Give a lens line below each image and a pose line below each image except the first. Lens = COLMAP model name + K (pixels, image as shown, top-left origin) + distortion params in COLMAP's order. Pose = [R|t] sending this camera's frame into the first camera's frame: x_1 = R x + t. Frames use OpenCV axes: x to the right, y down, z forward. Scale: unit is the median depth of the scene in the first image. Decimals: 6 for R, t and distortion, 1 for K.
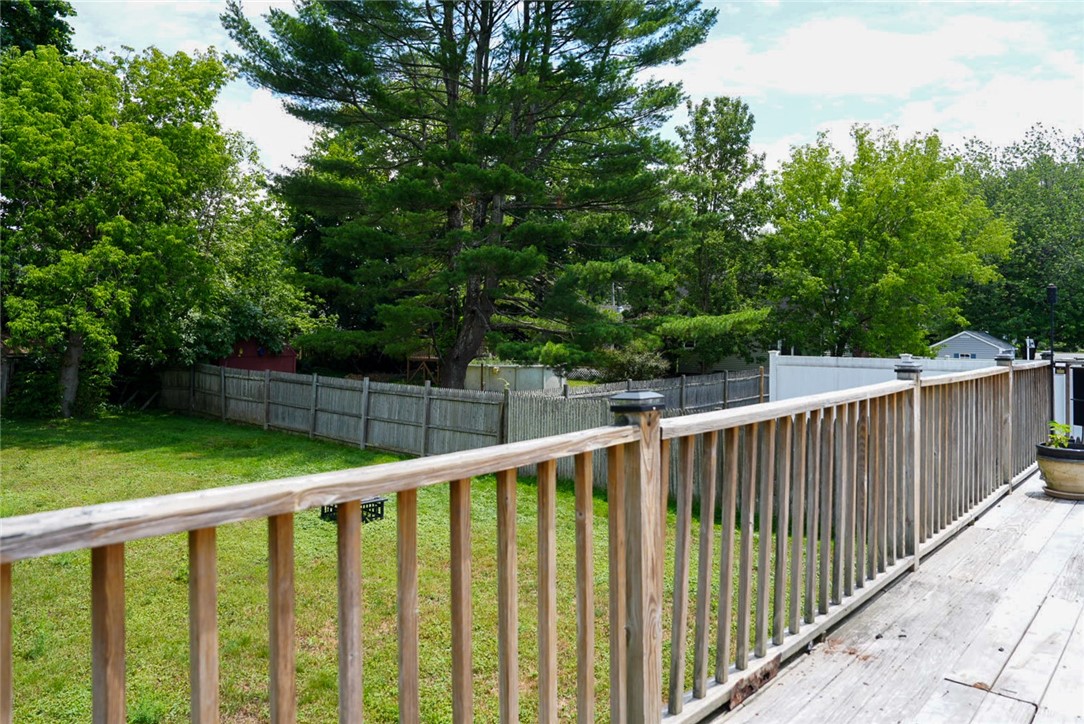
lens RADIAL K [[763.0, 0, 542.0], [0, 763.0, 362.0], [0, 0, 1]] dist [-0.124134, 0.092715]
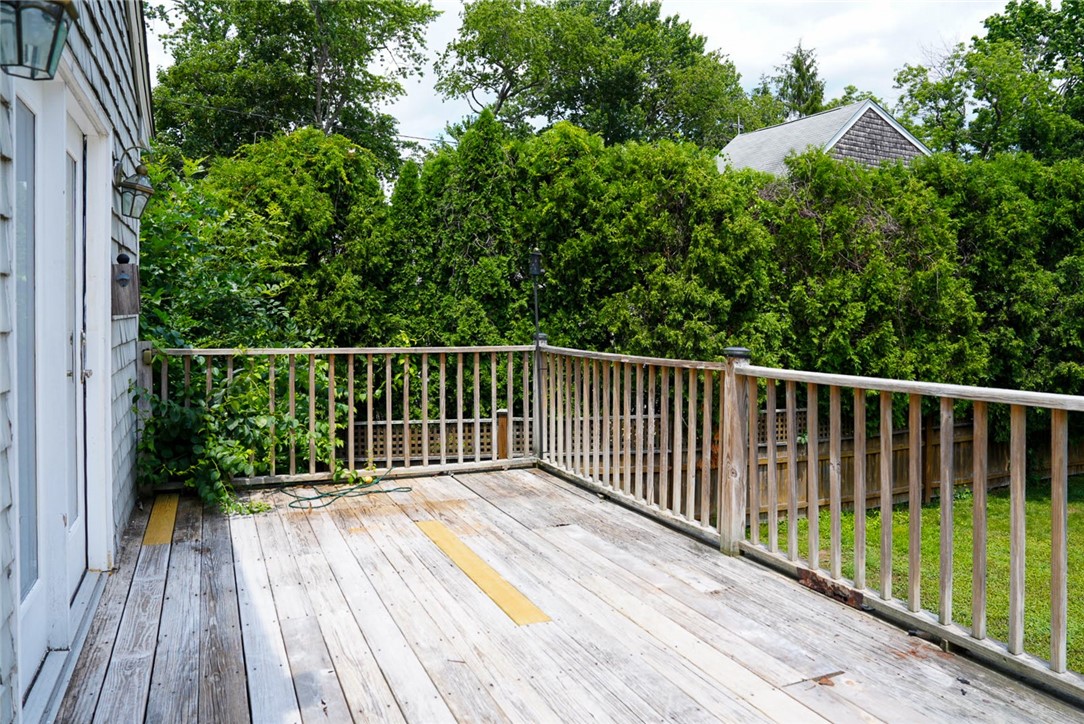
lens RADIAL K [[763.0, 0, 542.0], [0, 763.0, 362.0], [0, 0, 1]] dist [-0.124134, 0.092715]
pose [[-0.419670, 0.040071, -0.906792, 0.126193], [-0.041656, 0.997122, 0.063342, -0.001621], [0.906720, 0.064356, -0.416793, 0.081258]]
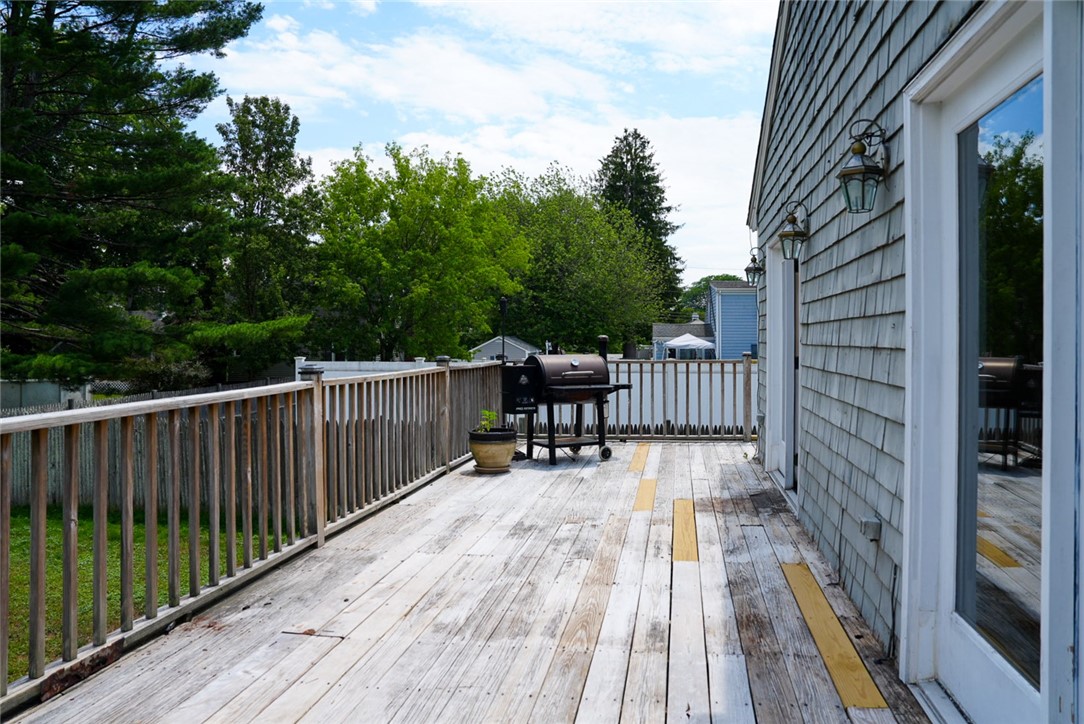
lens RADIAL K [[756.5, 0, 542.0], [0, 756.5, 362.0], [0, 0, 1]] dist [-0.010169, 0.001124]
pose [[0.852002, -0.021538, 0.523096, 0.022311], [0.025963, 0.999662, -0.001127, 0.000697], [-0.522895, 0.014542, 0.852273, -0.020866]]
